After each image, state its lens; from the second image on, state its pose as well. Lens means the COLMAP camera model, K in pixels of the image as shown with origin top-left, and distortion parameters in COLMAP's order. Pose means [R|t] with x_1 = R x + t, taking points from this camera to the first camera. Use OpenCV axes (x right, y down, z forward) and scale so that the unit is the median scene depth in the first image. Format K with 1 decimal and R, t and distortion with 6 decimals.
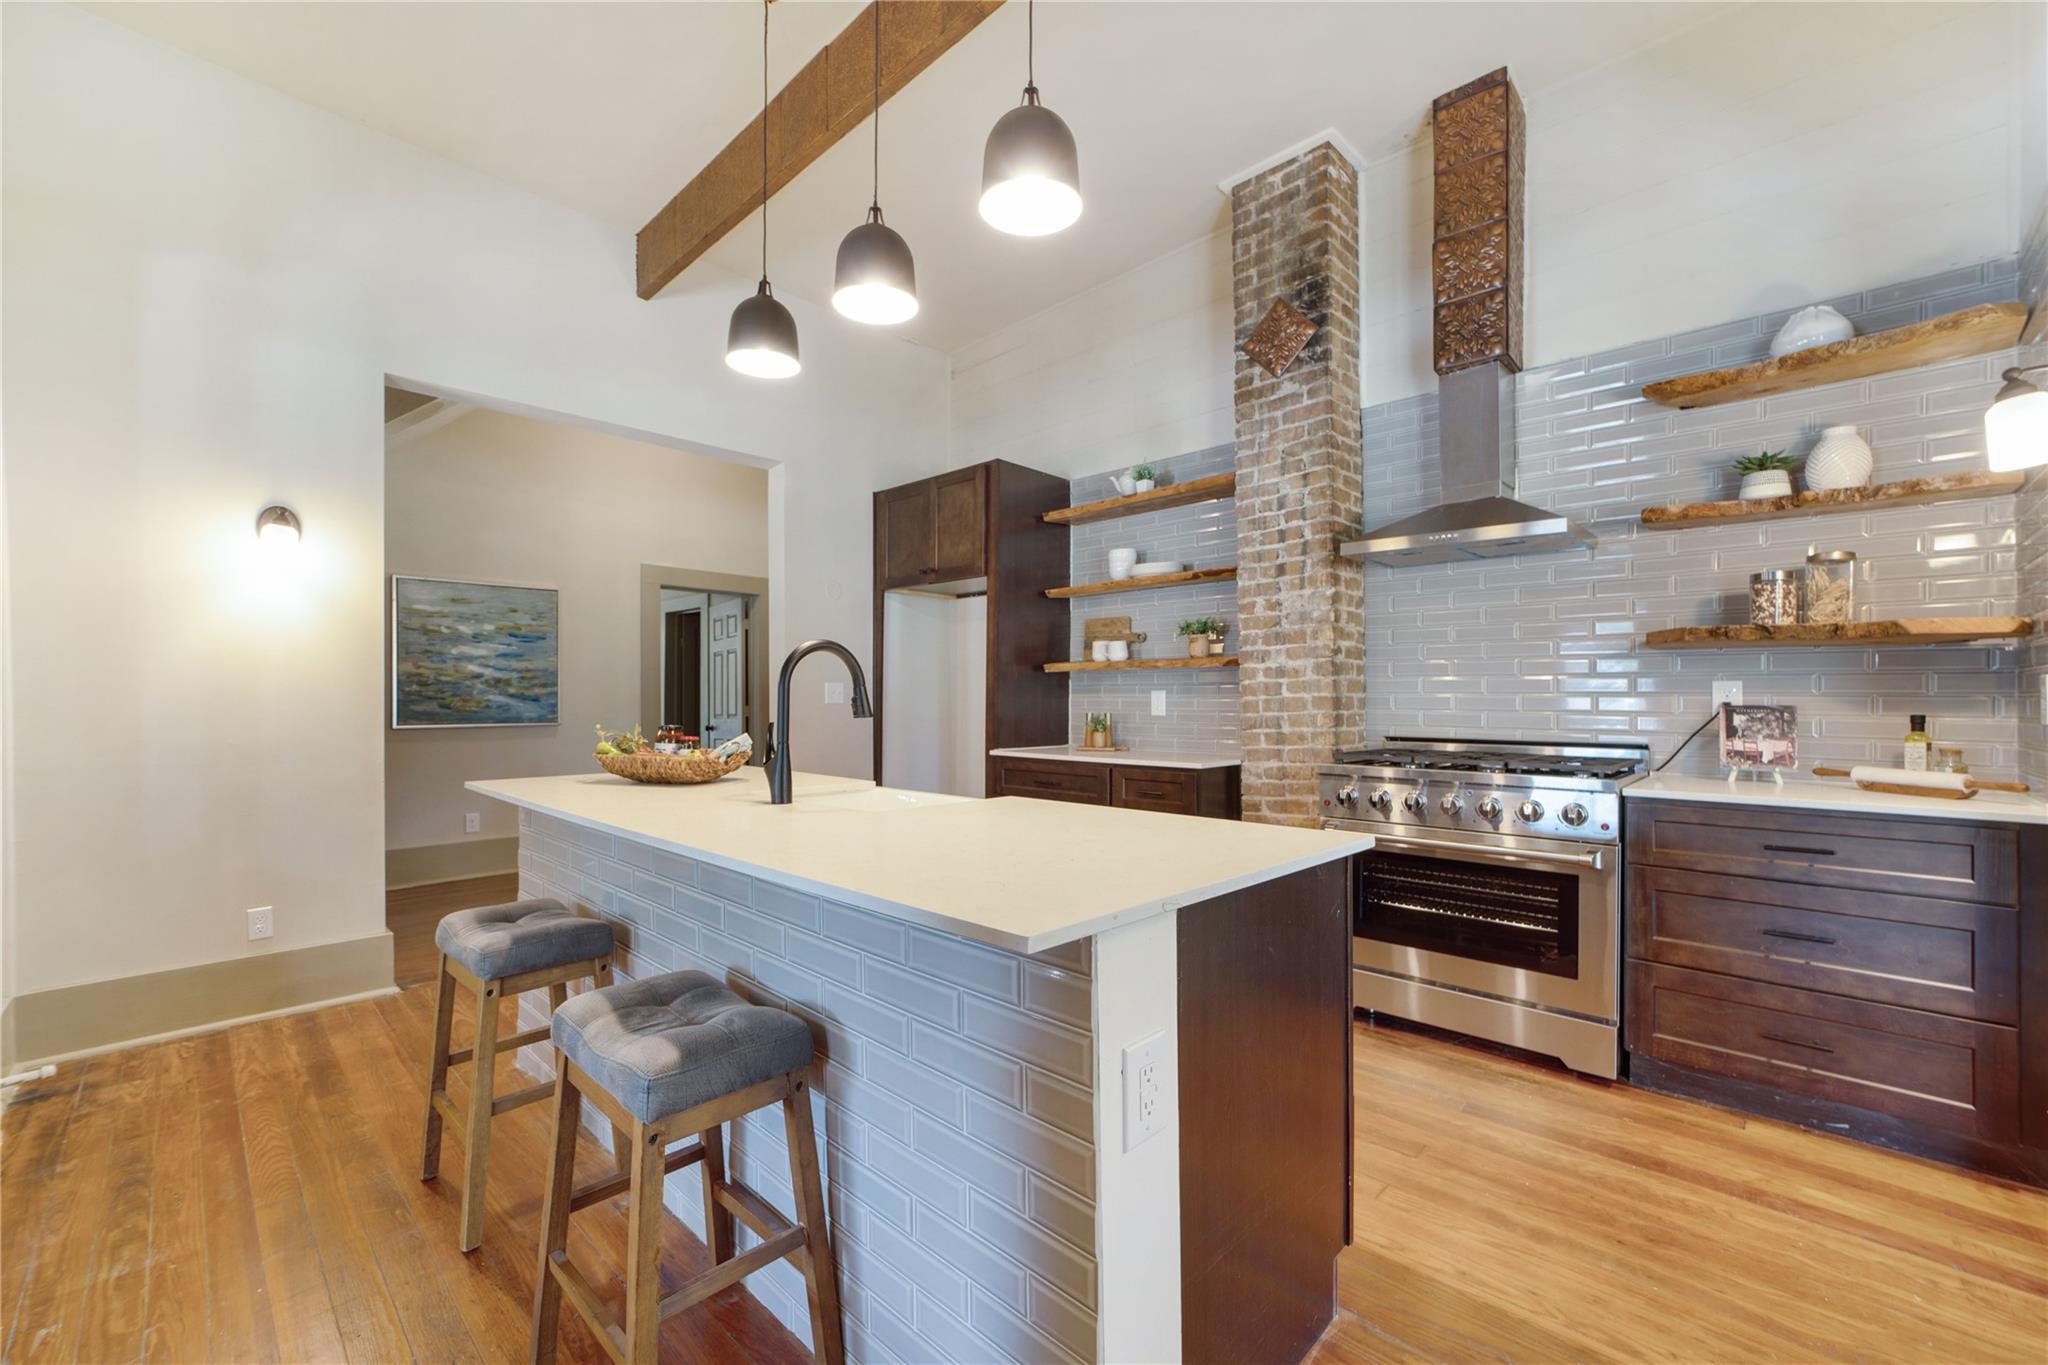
lens RADIAL K [[822.1, 0, 1019.4], [0, 822.1, 697.8], [0, 0, 1]] dist [-0.004675, 0.000254]
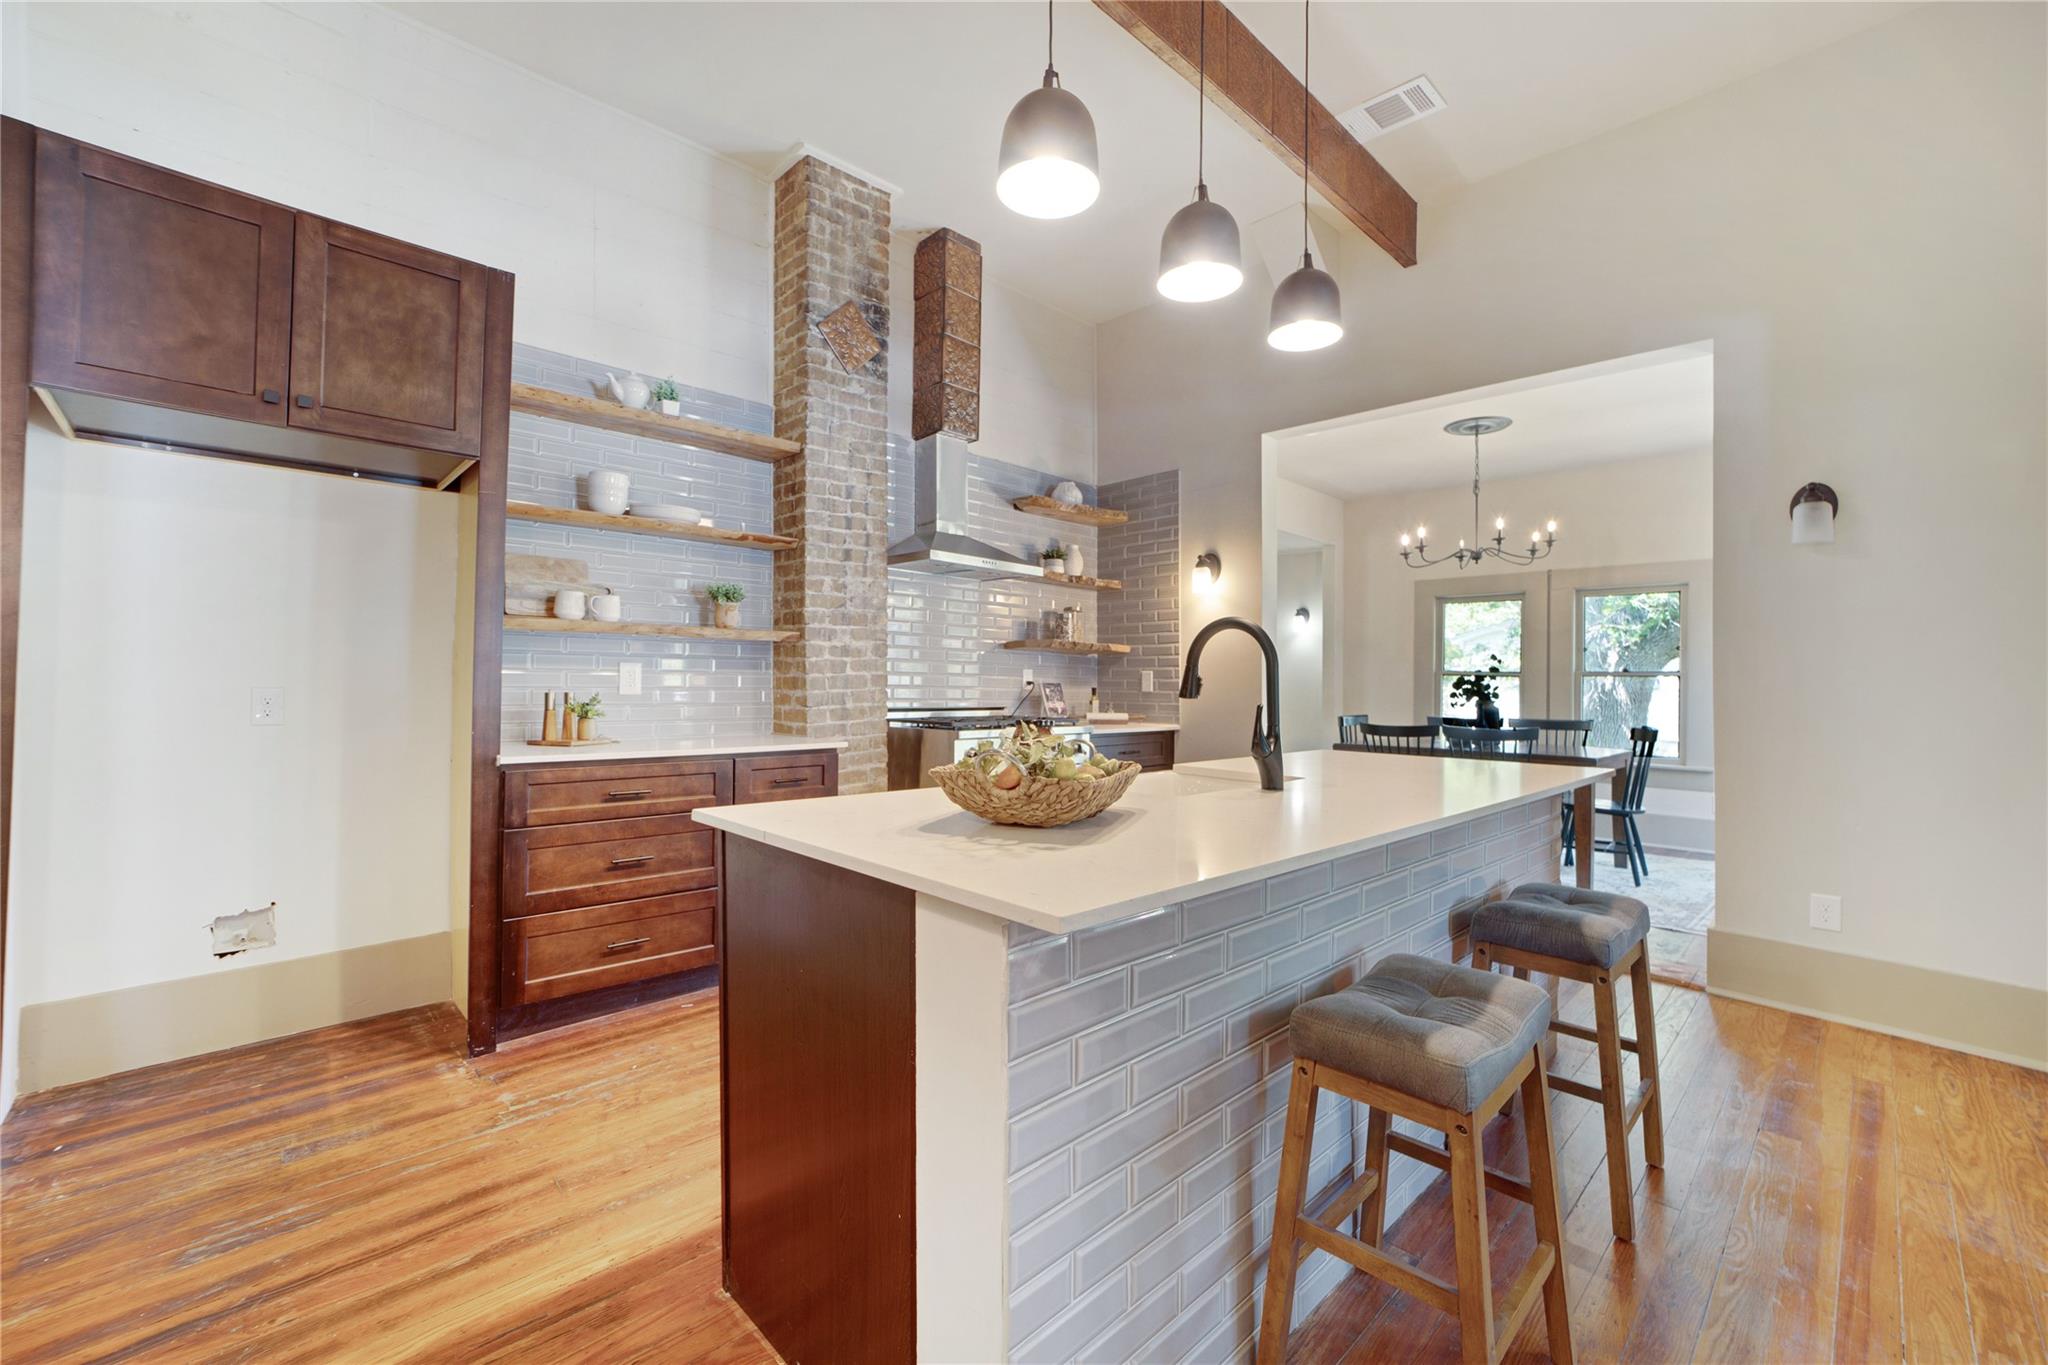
lens RADIAL K [[822.1, 0, 1016.2], [0, 822.1, 667.1], [0, 0, 1]] dist [-0.004675, 0.000254]
pose [[0.068146, 0.016978, 0.997531, -0.721220], [-0.012559, 0.999791, -0.016158, 0.003835], [-0.997596, -0.011427, 0.068345, 0.705251]]
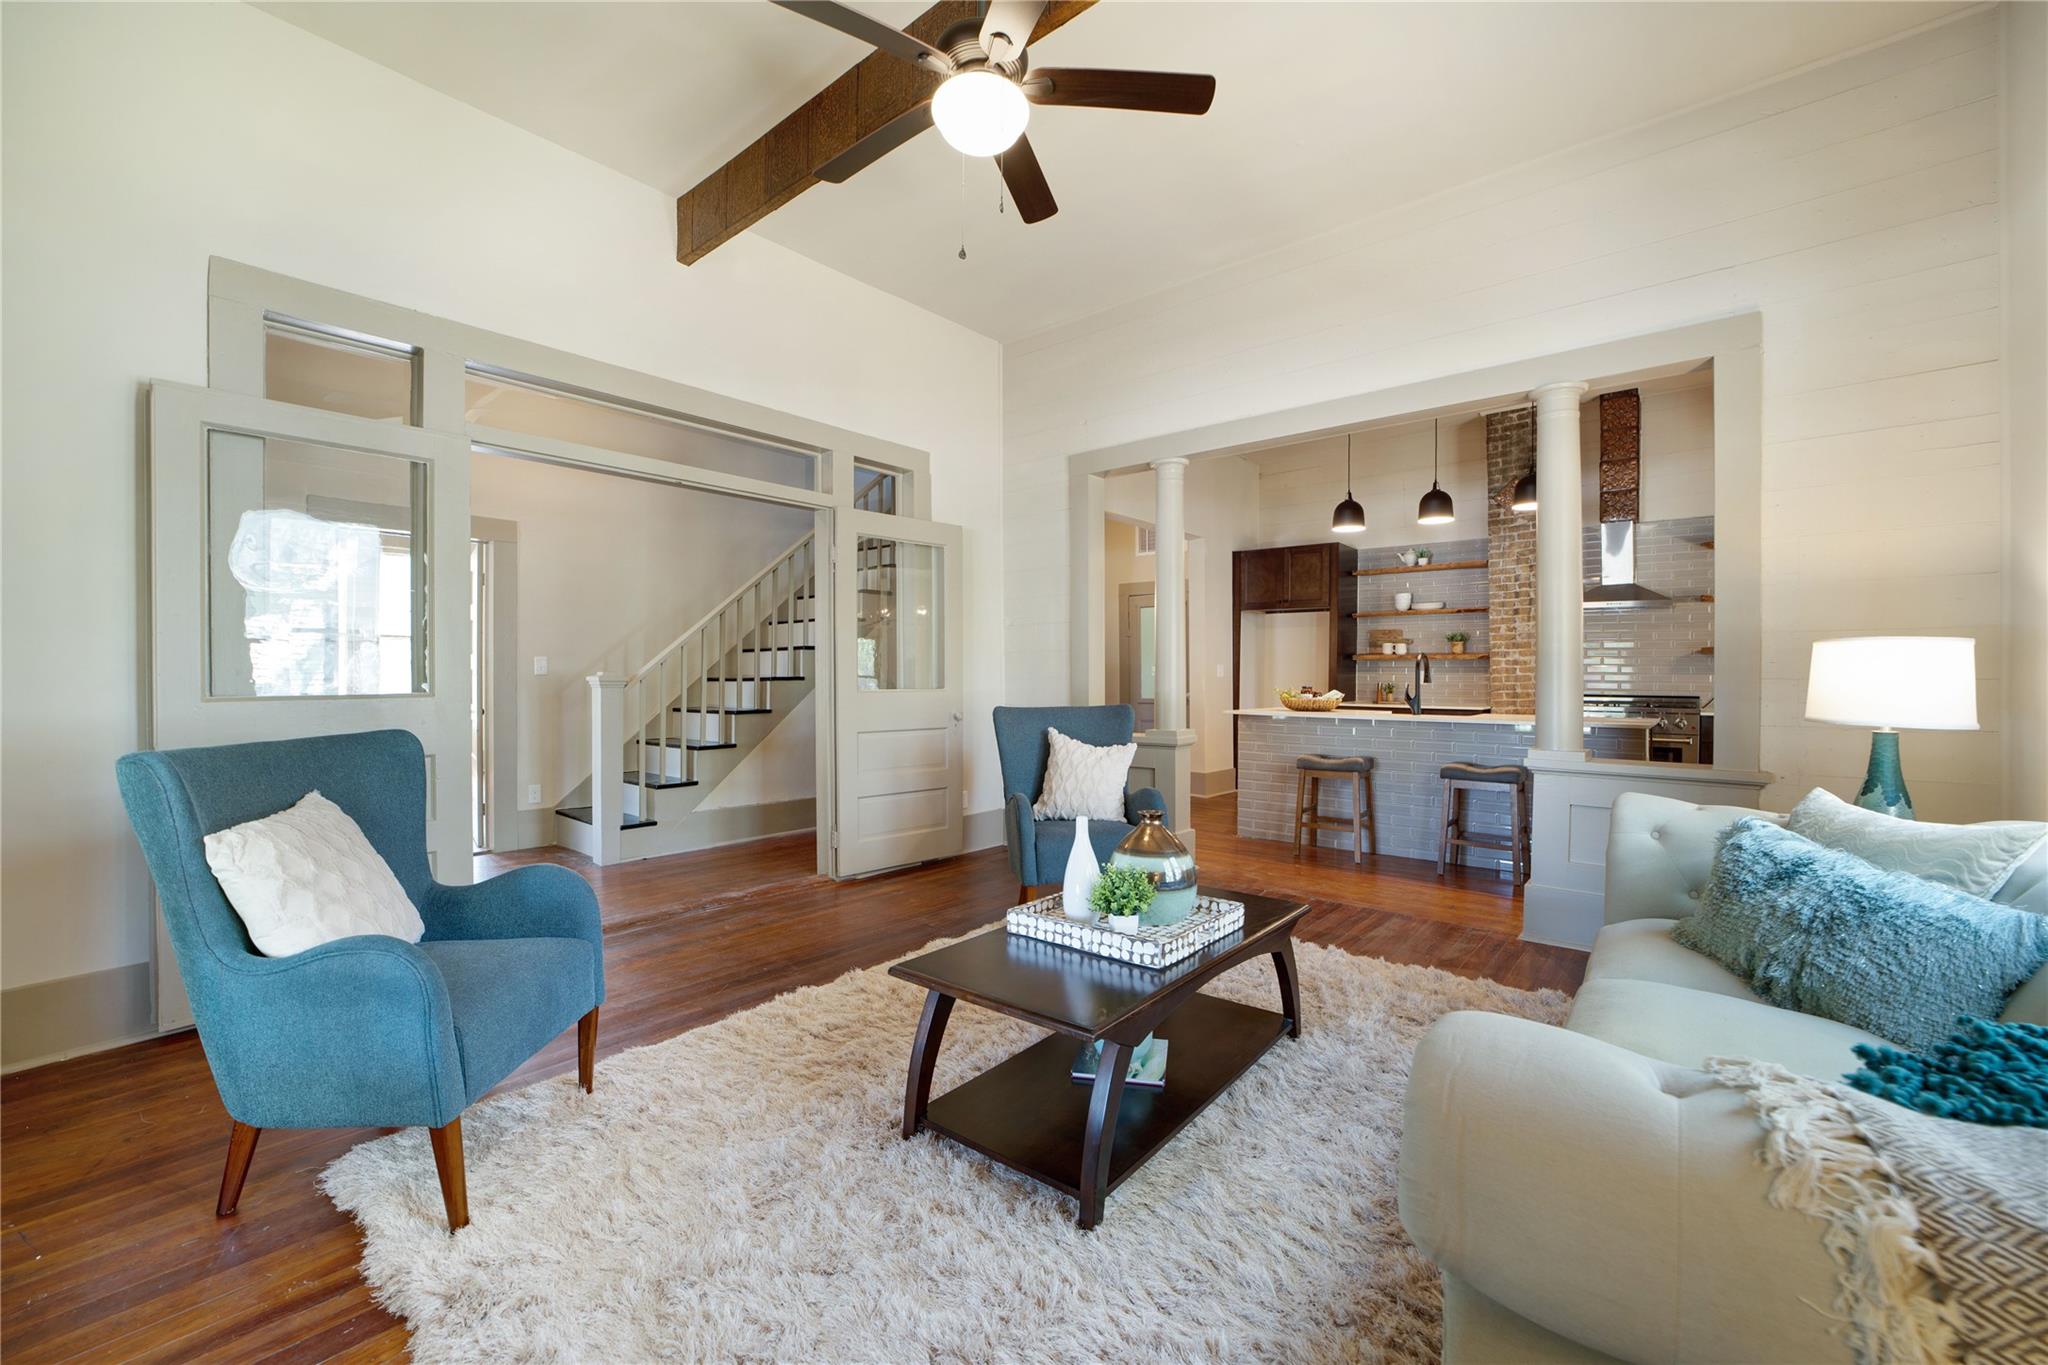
lens RADIAL K [[822.1, 0, 1021.8], [0, 822.1, 676.6], [0, 0, 1]] dist [-0.004675, 0.000254]
pose [[0.997808, 0.001366, 0.066156, -1.018742], [-0.001763, 0.999981, 0.005942, -0.006258], [-0.066146, -0.006045, 0.997792, -0.923452]]
